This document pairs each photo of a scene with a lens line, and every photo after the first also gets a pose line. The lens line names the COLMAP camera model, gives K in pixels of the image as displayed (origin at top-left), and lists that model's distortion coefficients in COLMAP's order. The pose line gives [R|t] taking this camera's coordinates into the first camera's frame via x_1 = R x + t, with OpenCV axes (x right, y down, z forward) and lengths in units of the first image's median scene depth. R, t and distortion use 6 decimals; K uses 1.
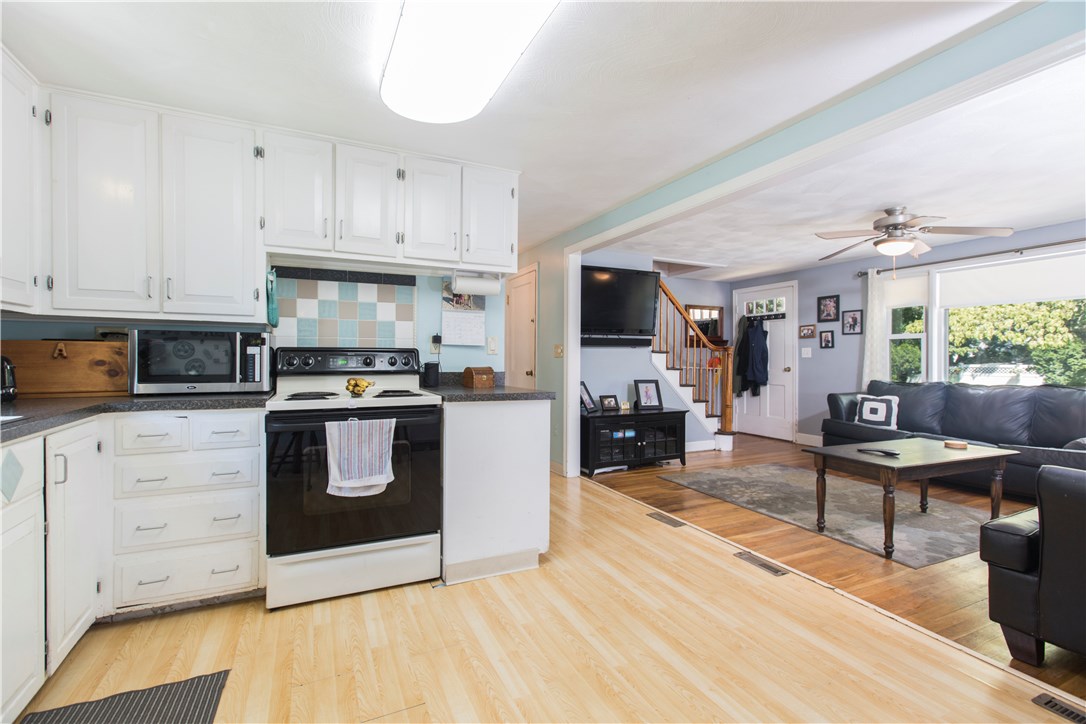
lens RADIAL K [[483.6, 0, 538.9], [0, 483.6, 359.2], [0, 0, 1]] dist [-0.012971, 0.011534]
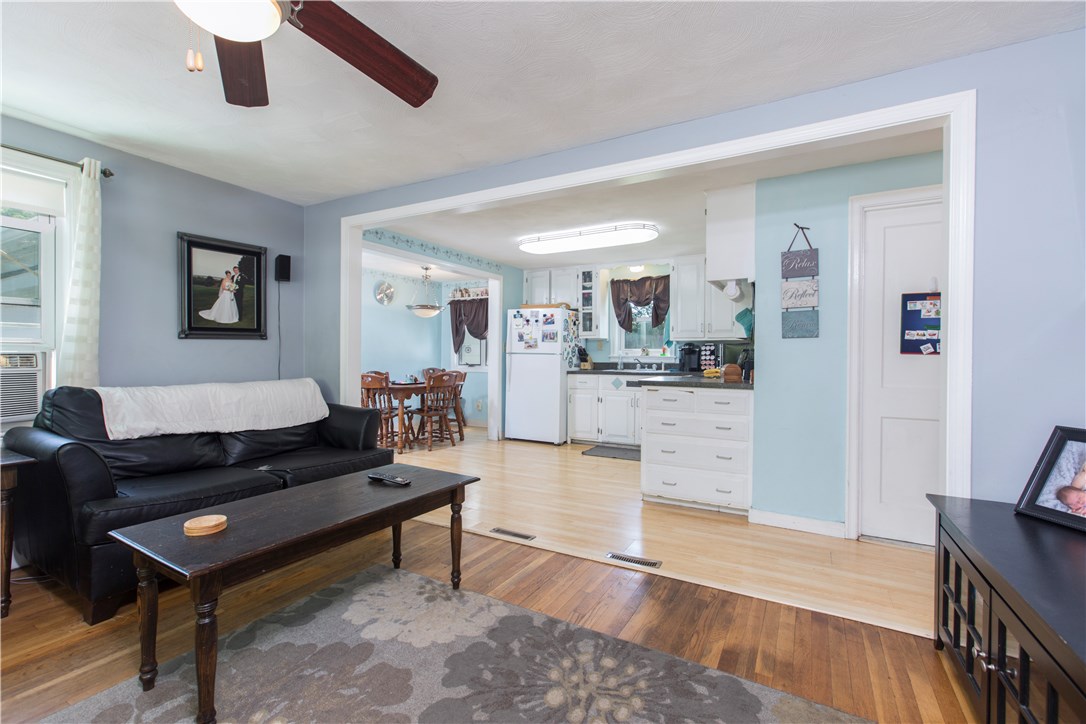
lens RADIAL K [[483.6, 0, 539.1], [0, 483.6, 358.6], [0, 0, 1]] dist [-0.012971, 0.011534]
pose [[-0.816882, -0.003554, -0.576794, 0.600738], [-0.009202, 0.999934, 0.006872, -0.000084], [0.576732, 0.010921, -0.816860, 1.105651]]
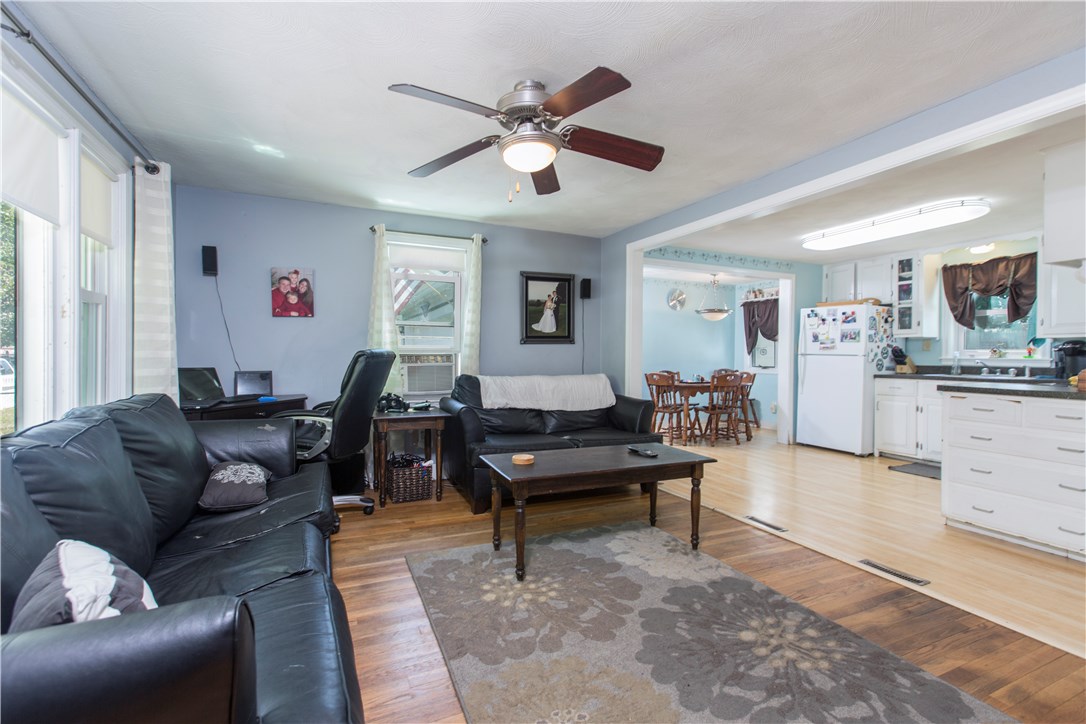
lens RADIAL K [[483.6, 0, 537.9], [0, 483.6, 358.4], [0, 0, 1]] dist [-0.012971, 0.011534]
pose [[-0.999792, -0.010929, 0.017222, 0.571019], [-0.010767, 0.999897, 0.009441, 0.000673], [-0.017323, 0.009254, -0.999807, 1.249536]]
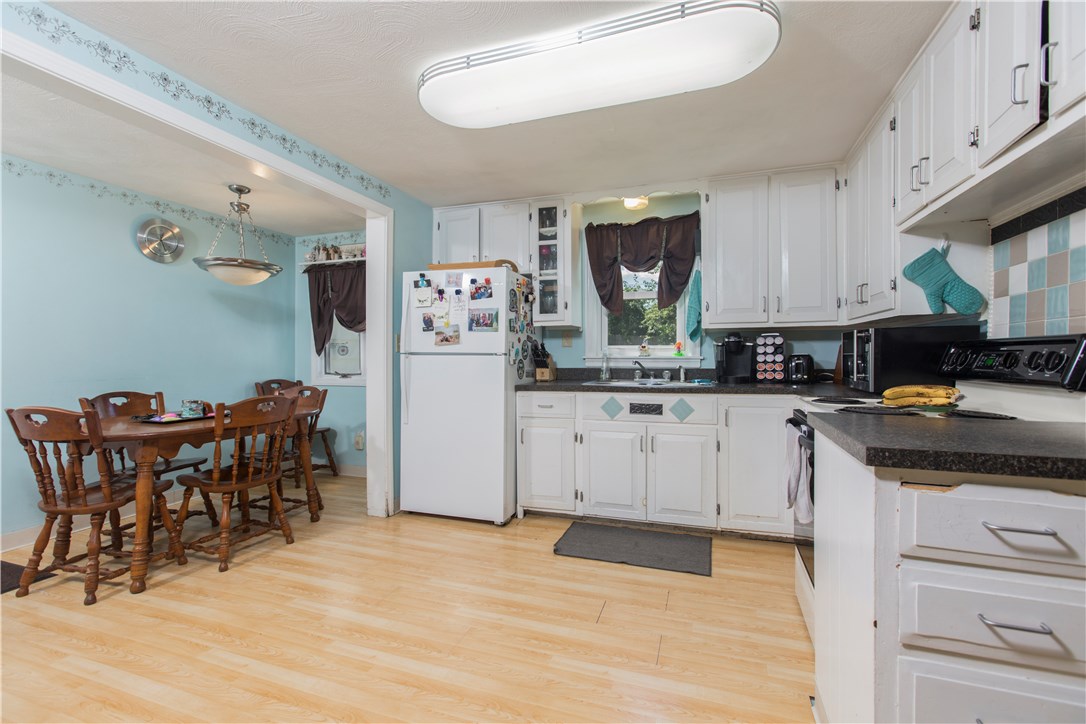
lens RADIAL K [[483.6, 0, 537.6], [0, 483.6, 359.7], [0, 0, 1]] dist [-0.012971, 0.011534]
pose [[-0.704736, 0.004807, -0.709454, 0.265917], [-0.000346, 0.999975, 0.007119, -0.000732], [0.709470, 0.005263, -0.704716, 0.605248]]
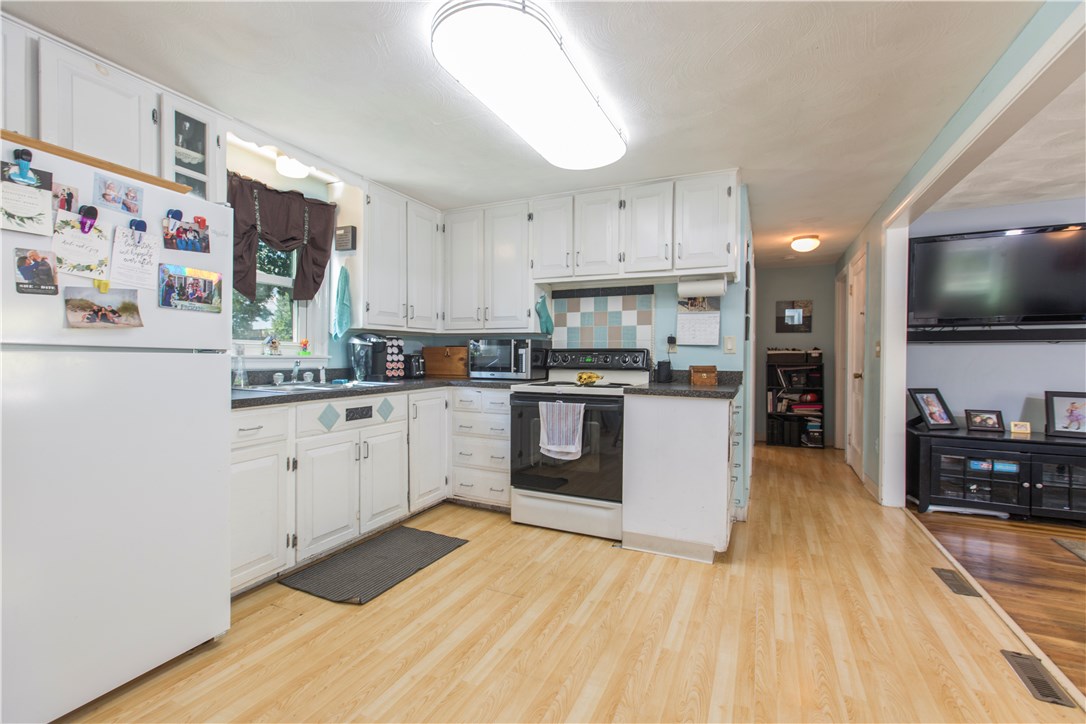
lens RADIAL K [[483.6, 0, 538.6], [0, 483.6, 359.8], [0, 0, 1]] dist [-0.012971, 0.011534]
pose [[0.635445, 0.007435, -0.772110, 0.301541], [-0.005363, 0.999972, 0.005216, -0.000199], [0.772128, 0.000827, 0.635467, 0.042330]]
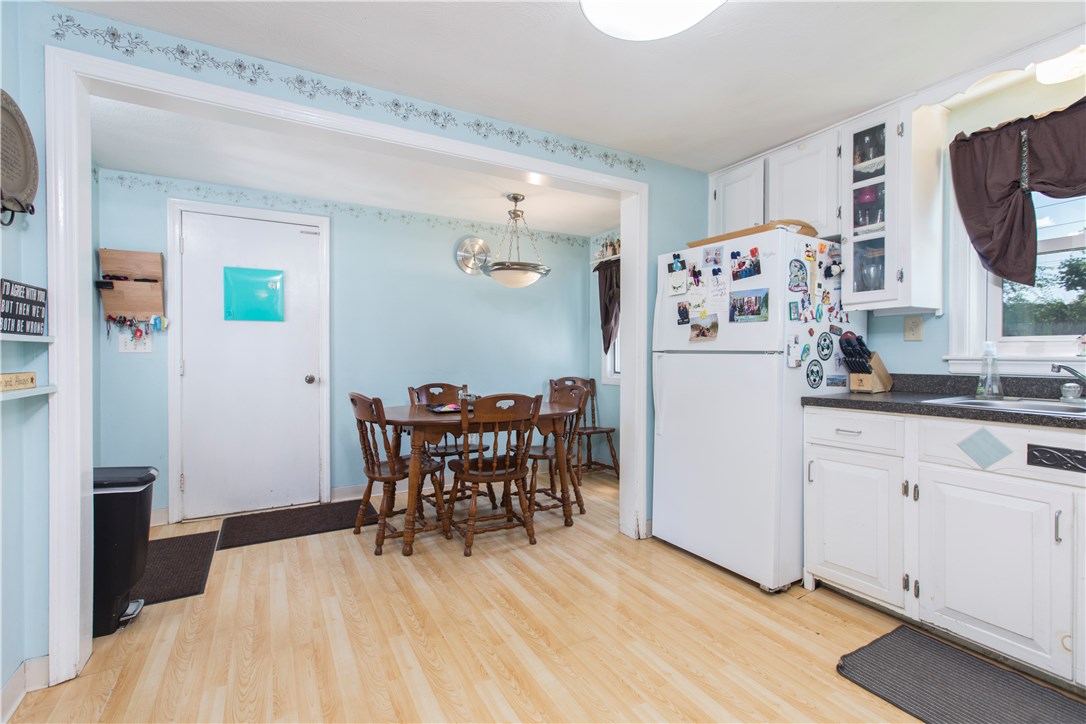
lens RADIAL K [[483.6, 0, 538.4], [0, 483.6, 359.2], [0, 0, 1]] dist [-0.012971, 0.011534]
pose [[-0.997508, -0.002536, -0.070512, 0.089024], [-0.003345, 0.999930, 0.011358, -0.001660], [0.070479, 0.011566, -0.997446, 0.554332]]
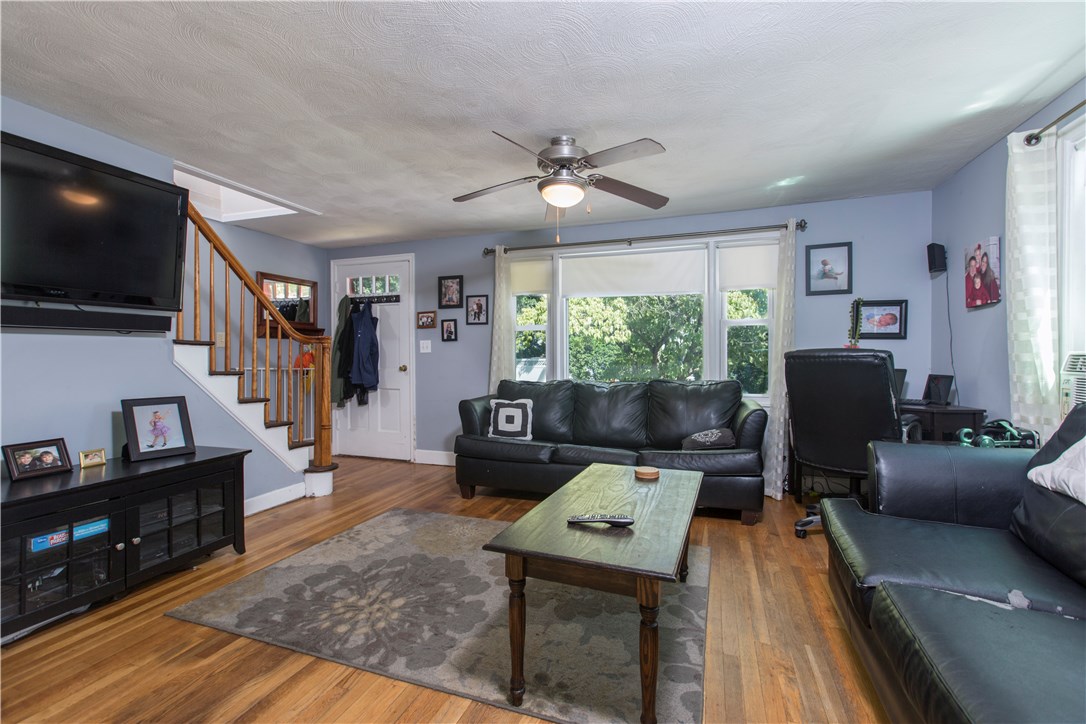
lens RADIAL K [[483.6, 0, 539.5], [0, 483.6, 359.7], [0, 0, 1]] dist [-0.012971, 0.011534]
pose [[0.703901, -0.011747, 0.710201, 0.168933], [0.005788, 0.999925, 0.010802, 0.000618], [-0.710275, -0.003492, 0.703916, 0.422171]]
